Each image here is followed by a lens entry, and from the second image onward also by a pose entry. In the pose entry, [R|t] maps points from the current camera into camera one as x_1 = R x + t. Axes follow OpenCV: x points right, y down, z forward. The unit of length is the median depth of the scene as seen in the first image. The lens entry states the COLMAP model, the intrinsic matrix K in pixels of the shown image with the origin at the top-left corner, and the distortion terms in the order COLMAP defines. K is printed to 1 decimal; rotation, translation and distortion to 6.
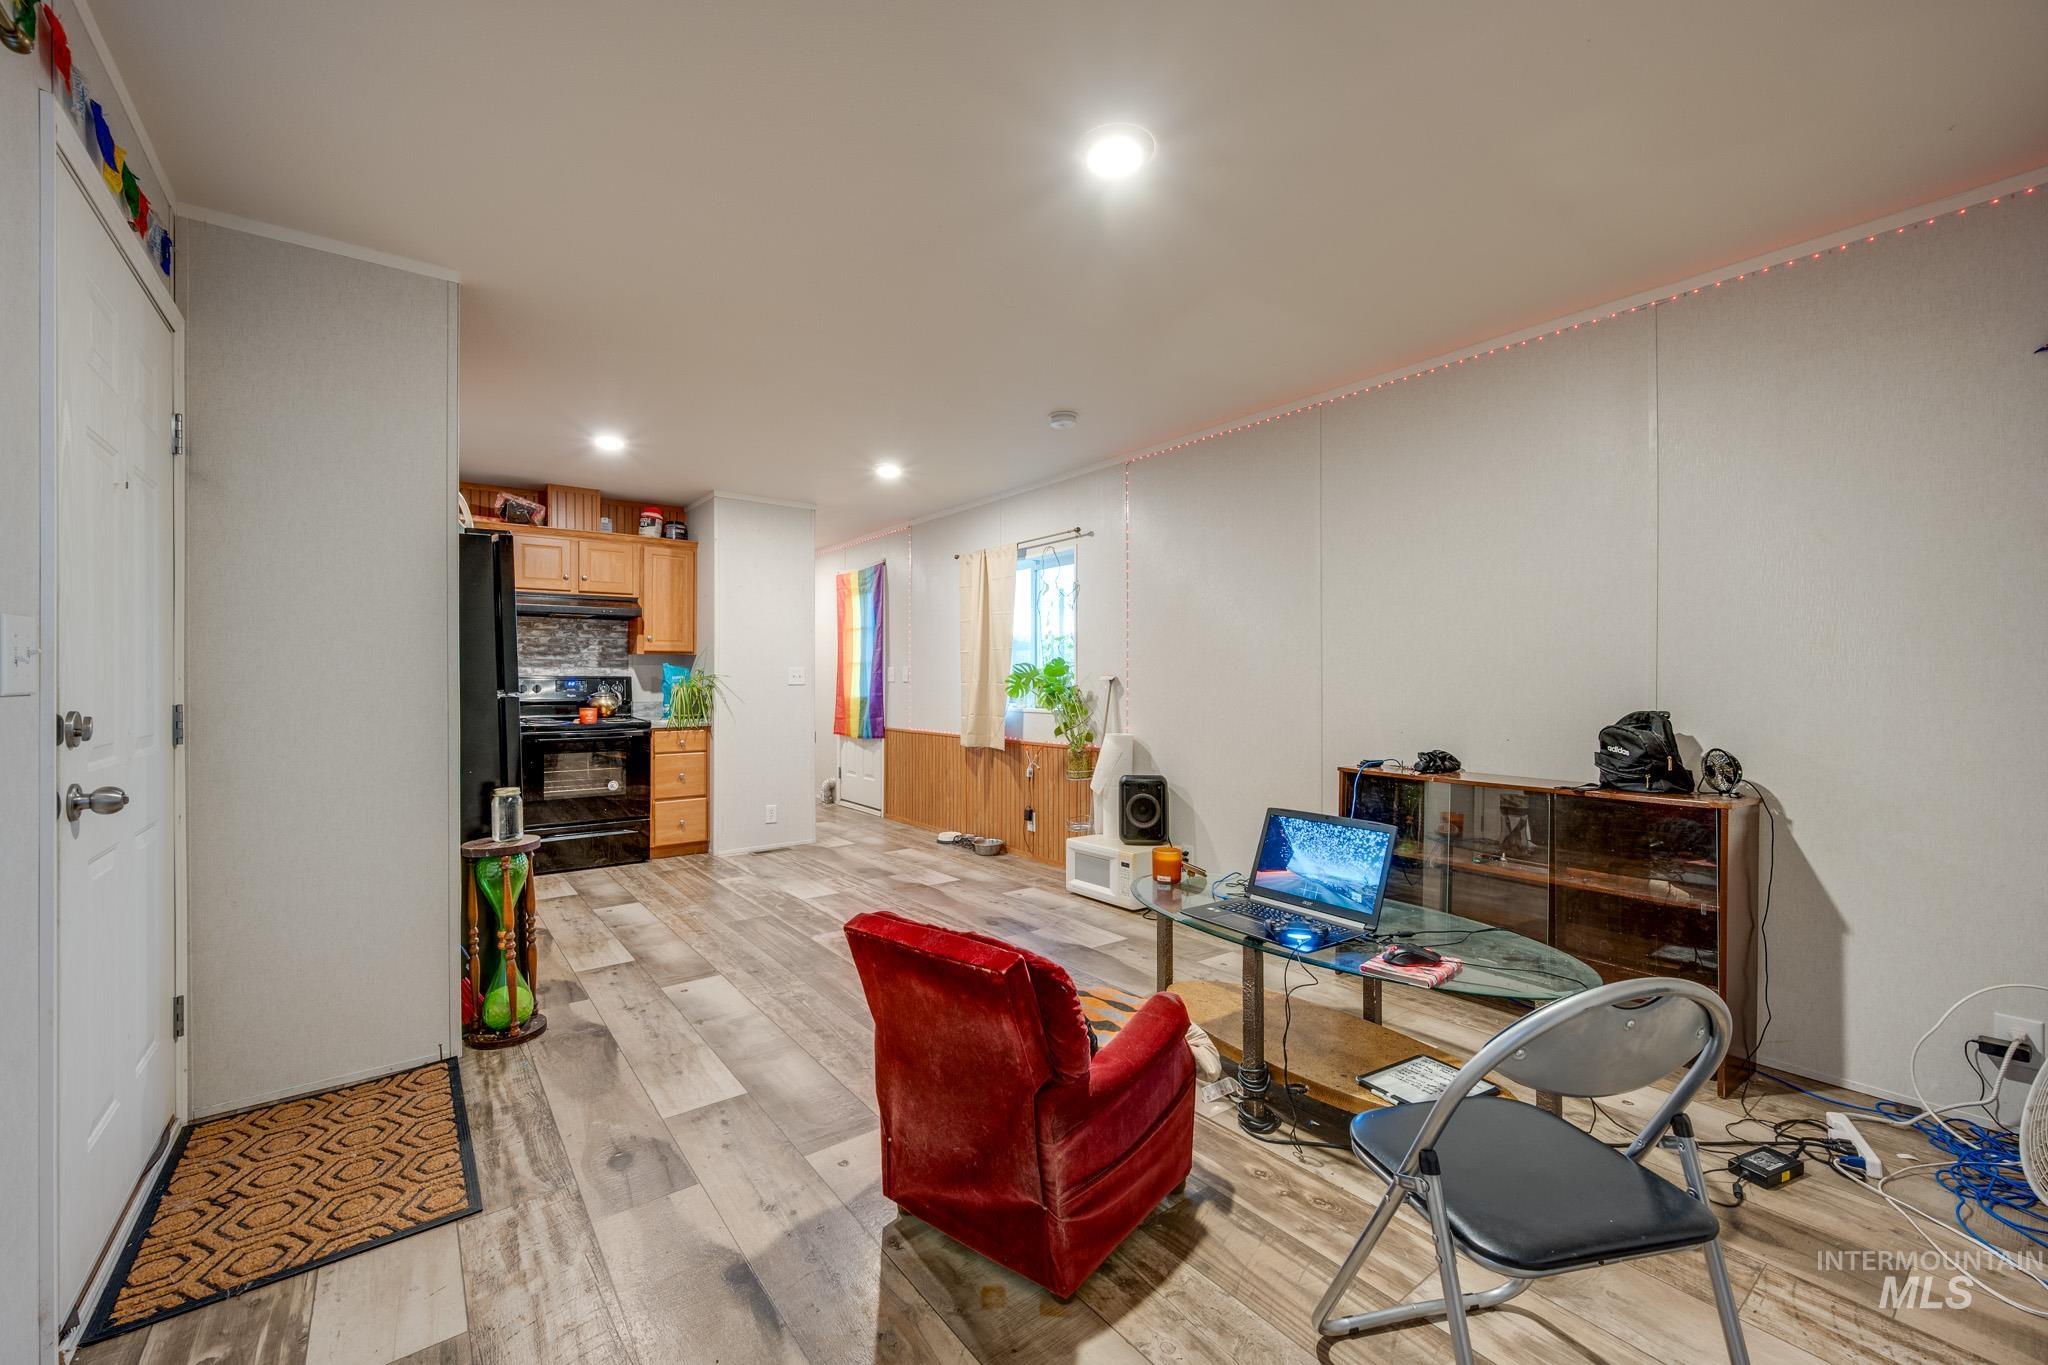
lens RADIAL K [[814.9, 0, 1008.2], [0, 814.9, 675.8], [0, 0, 1]] dist [0.029804, 0.000003]
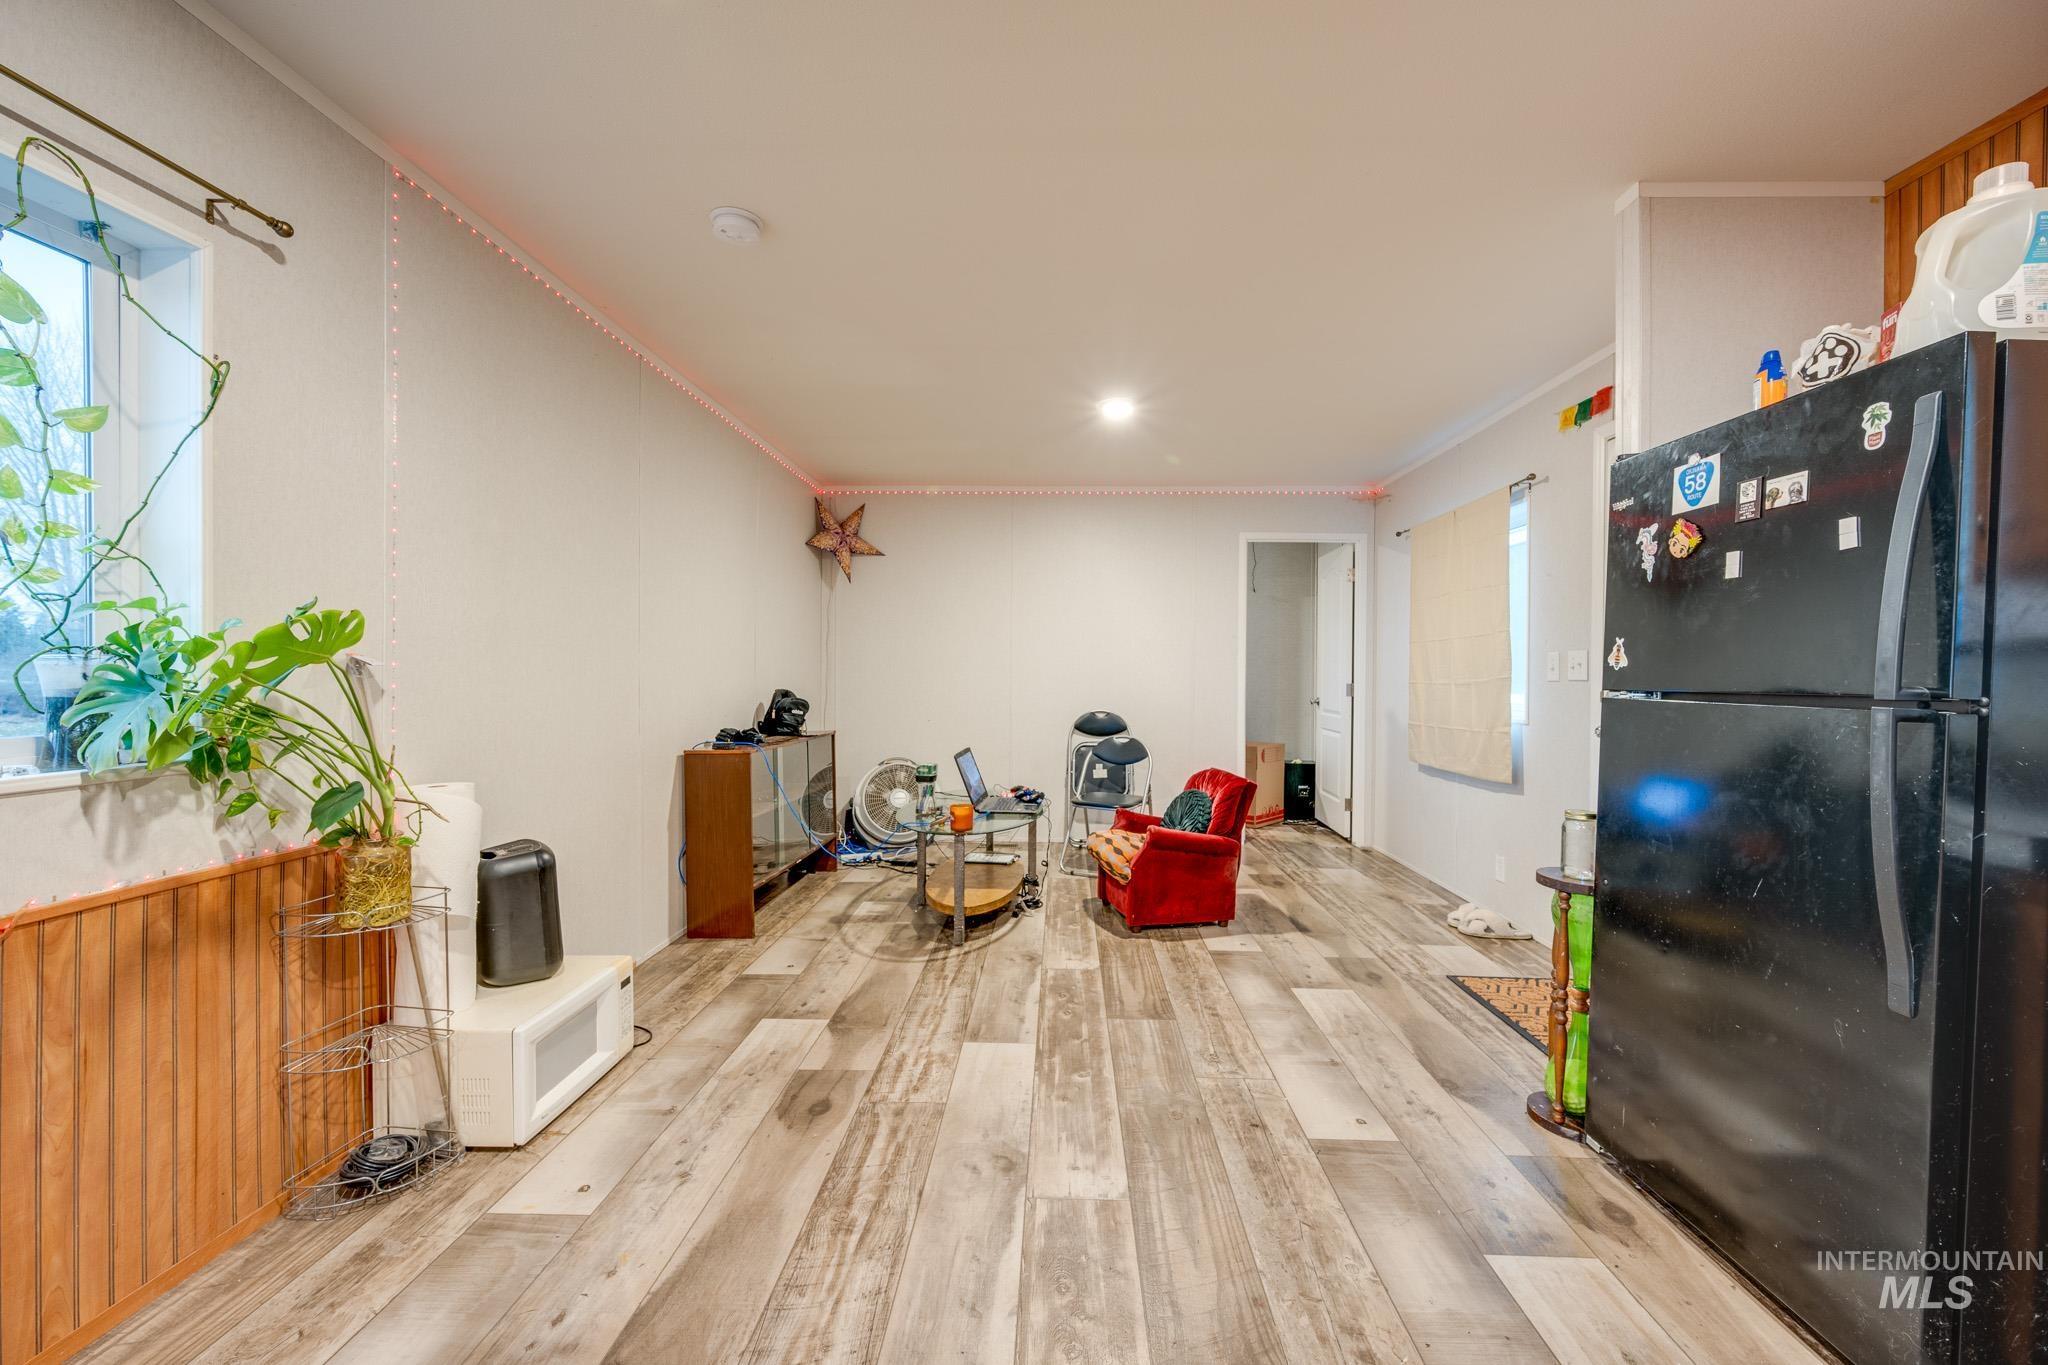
lens RADIAL K [[817.4, 0, 1031.7], [0, 817.4, 677.0], [0, 0, 1]] dist [-0.001013, -0.000303]
pose [[-0.781272, -0.006372, 0.624158, -0.434945], [-0.009105, 0.999958, -0.001189, 0.009257], [-0.624124, -0.006612, -0.781297, 1.233639]]
